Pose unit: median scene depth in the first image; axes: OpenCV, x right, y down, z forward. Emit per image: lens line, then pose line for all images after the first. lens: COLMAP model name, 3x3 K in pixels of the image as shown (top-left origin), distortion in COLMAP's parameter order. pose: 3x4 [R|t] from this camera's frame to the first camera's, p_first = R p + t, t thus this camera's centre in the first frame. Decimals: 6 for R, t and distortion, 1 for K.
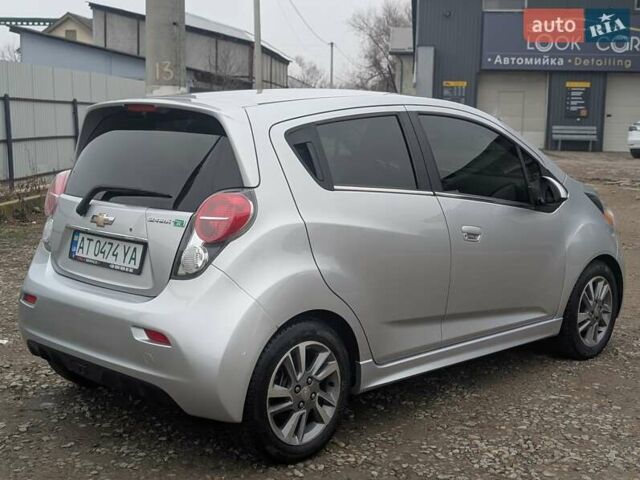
lens RADIAL K [[897.6, 0, 320.0], [0, 897.6, 240.0], [0, 0, 1]] dist [0.100477, -0.094195]
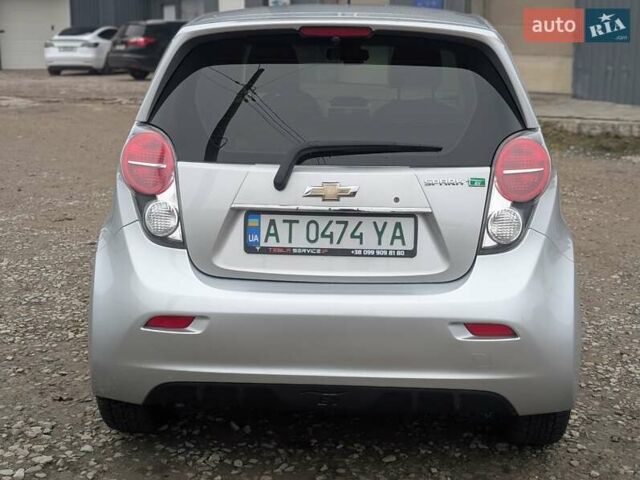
lens RADIAL K [[897.6, 0, 320.0], [0, 897.6, 240.0], [0, 0, 1]] dist [0.100477, -0.094195]
pose [[0.762241, -0.153281, 0.628883, -0.711905], [0.095982, 0.987582, 0.124374, -0.074604], [-0.640138, -0.034442, 0.767488, 0.460236]]
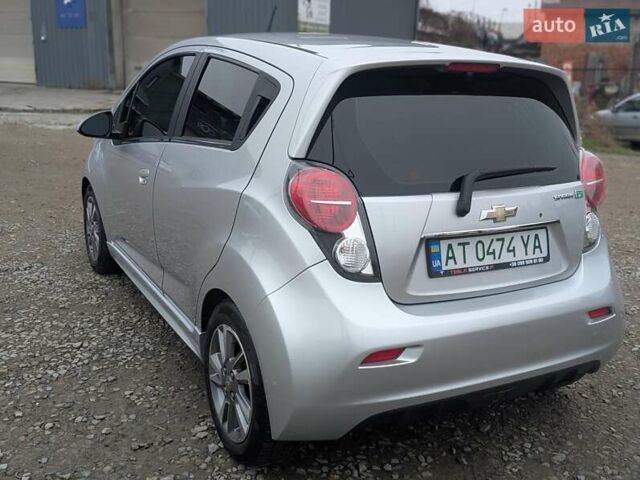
lens RADIAL K [[688.4, 0, 320.0], [0, 688.4, 240.0], [0, 0, 1]] dist [0.047212, -0.004986]
pose [[0.318154, -0.255960, 0.912832, -0.868177], [0.101544, 0.966525, 0.235624, -0.162129], [-0.942585, 0.017728, 0.333494, 0.956242]]
